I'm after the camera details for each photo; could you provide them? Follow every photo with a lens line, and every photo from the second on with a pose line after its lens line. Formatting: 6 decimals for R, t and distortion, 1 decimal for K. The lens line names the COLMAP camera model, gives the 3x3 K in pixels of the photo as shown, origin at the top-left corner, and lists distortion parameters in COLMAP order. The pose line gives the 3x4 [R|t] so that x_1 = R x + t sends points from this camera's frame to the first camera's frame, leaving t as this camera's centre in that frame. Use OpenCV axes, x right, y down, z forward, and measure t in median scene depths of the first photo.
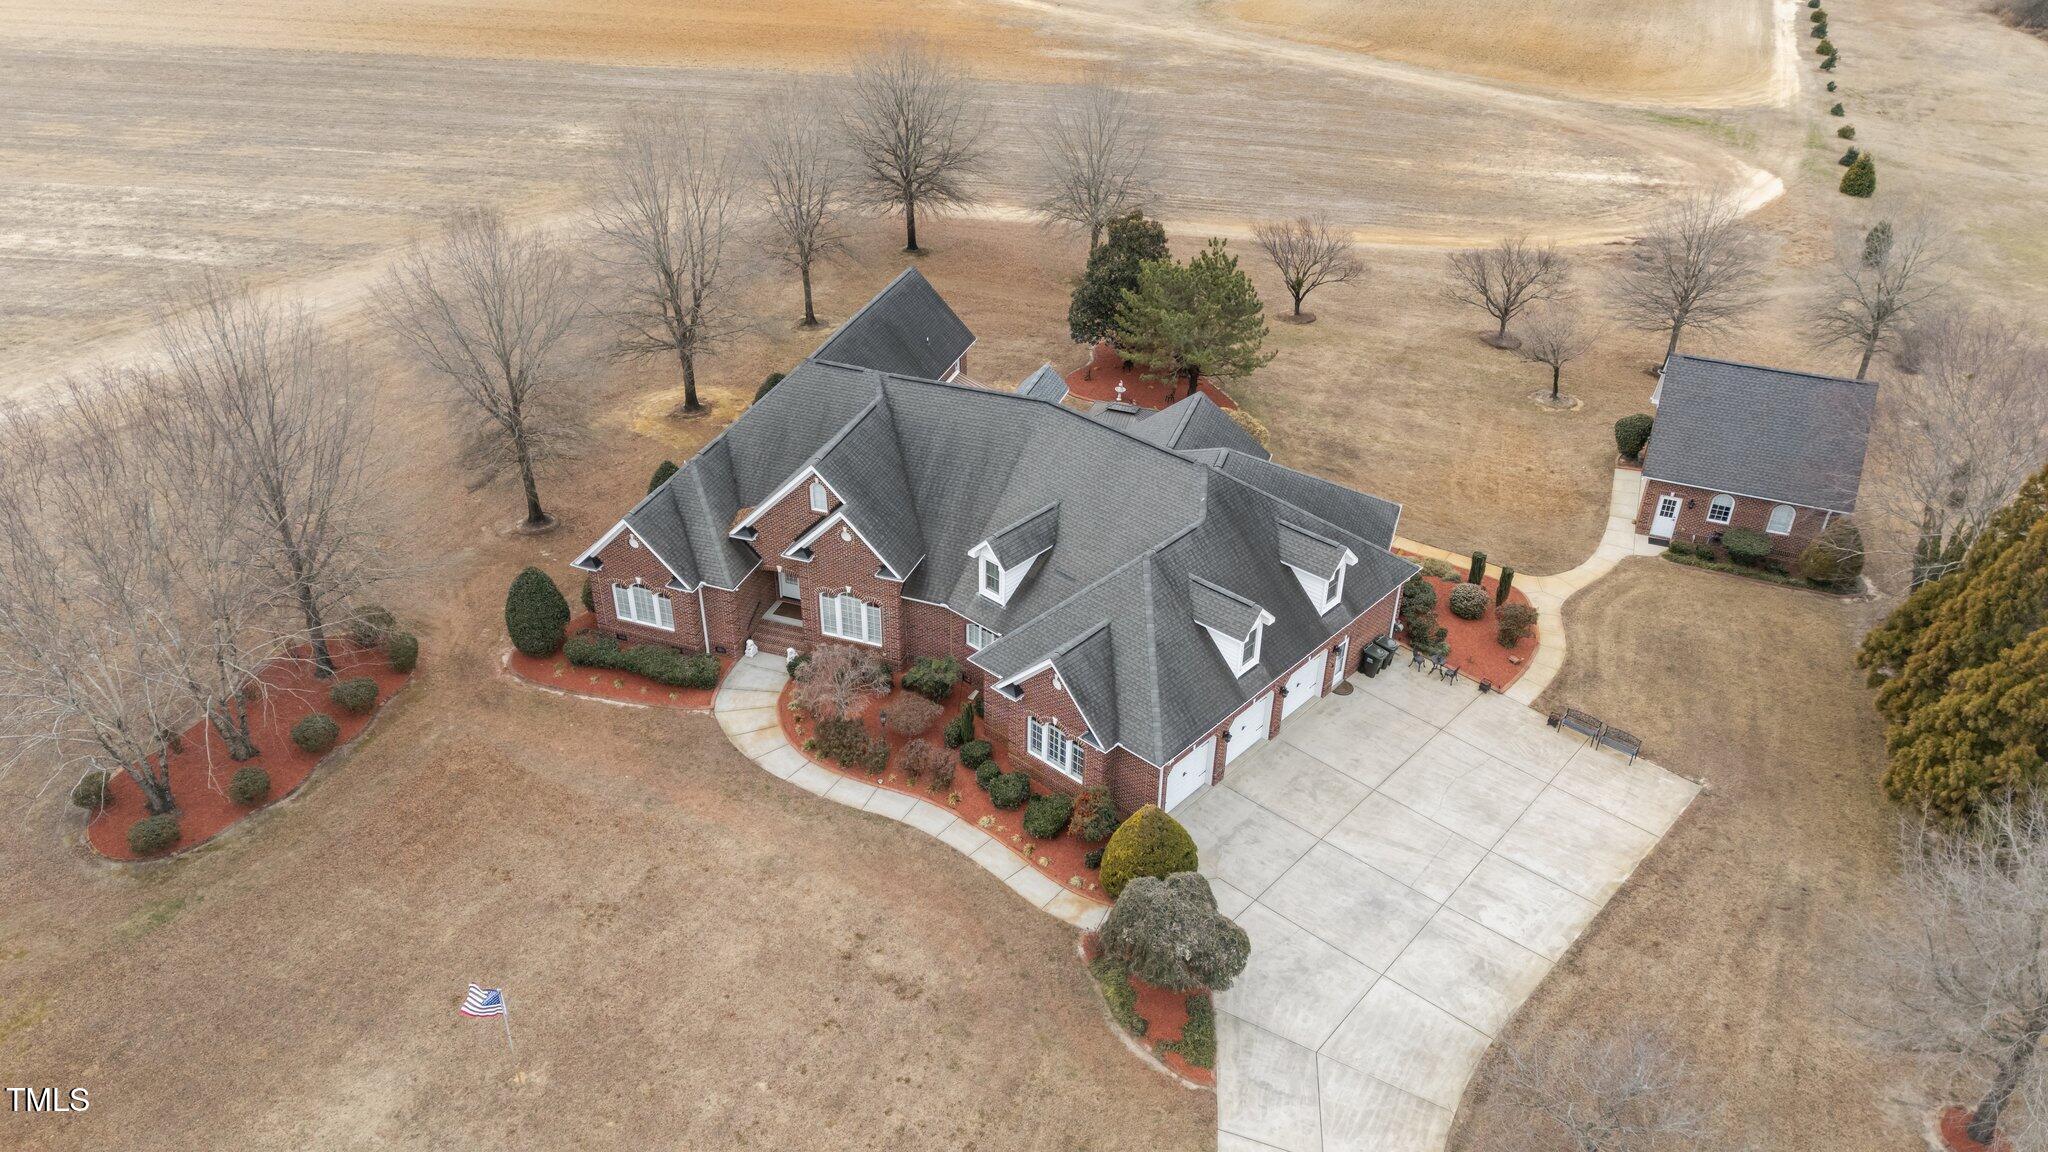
lens RADIAL K [[1643.1, 0, 990.8], [0, 1643.1, 587.4], [0, 0, 1]] dist [0.044740, -0.044542]
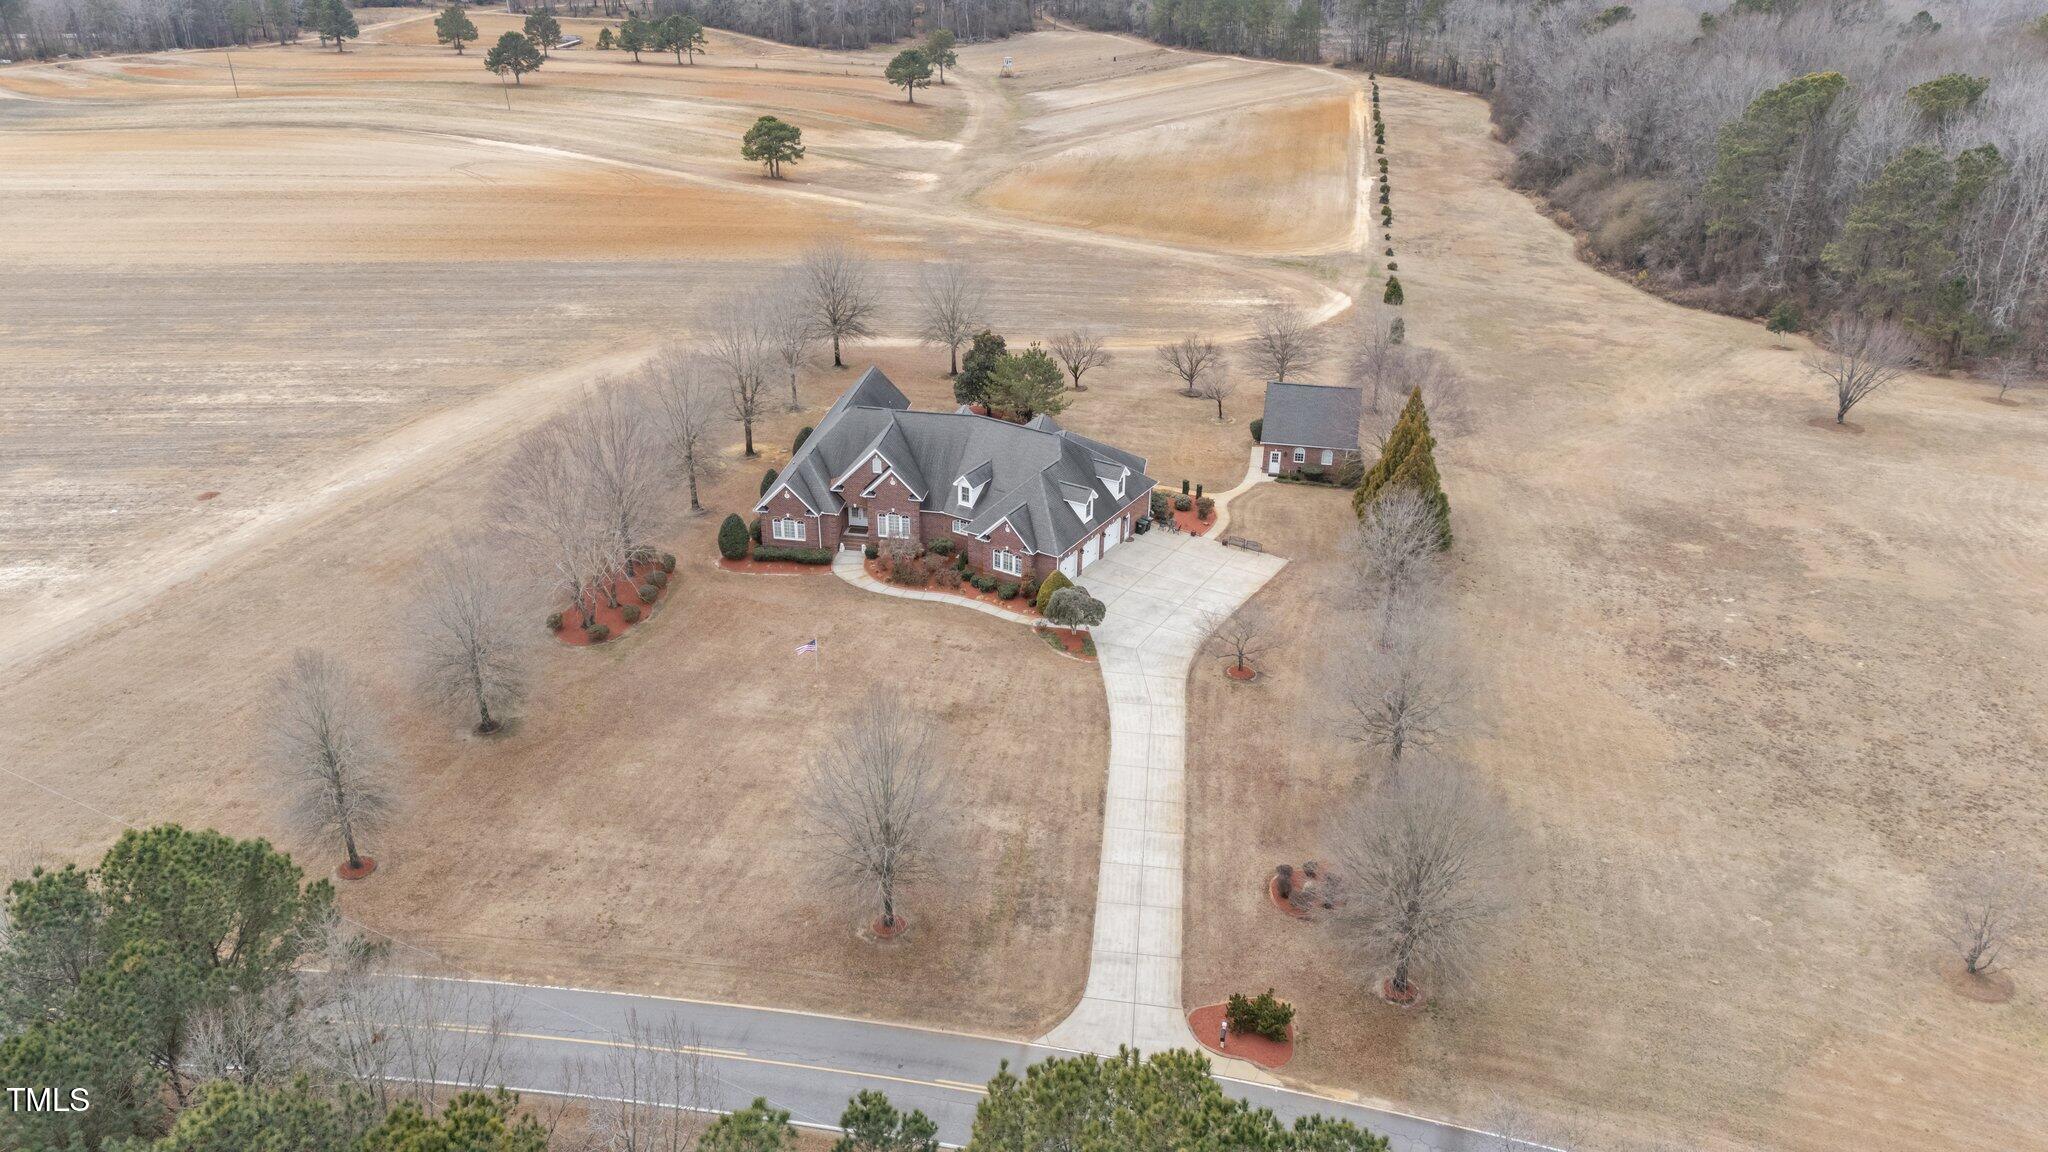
lens RADIAL K [[1437.8, 0, 1029.3], [0, 1437.8, 574.5], [0, 0, 1]] dist [0.047366, -0.008128]
pose [[0.982635, -0.086235, 0.164290, -0.177843], [0.098281, 0.992925, -0.066645, 0.175201], [-0.157380, 0.081635, 0.984158, -0.643312]]
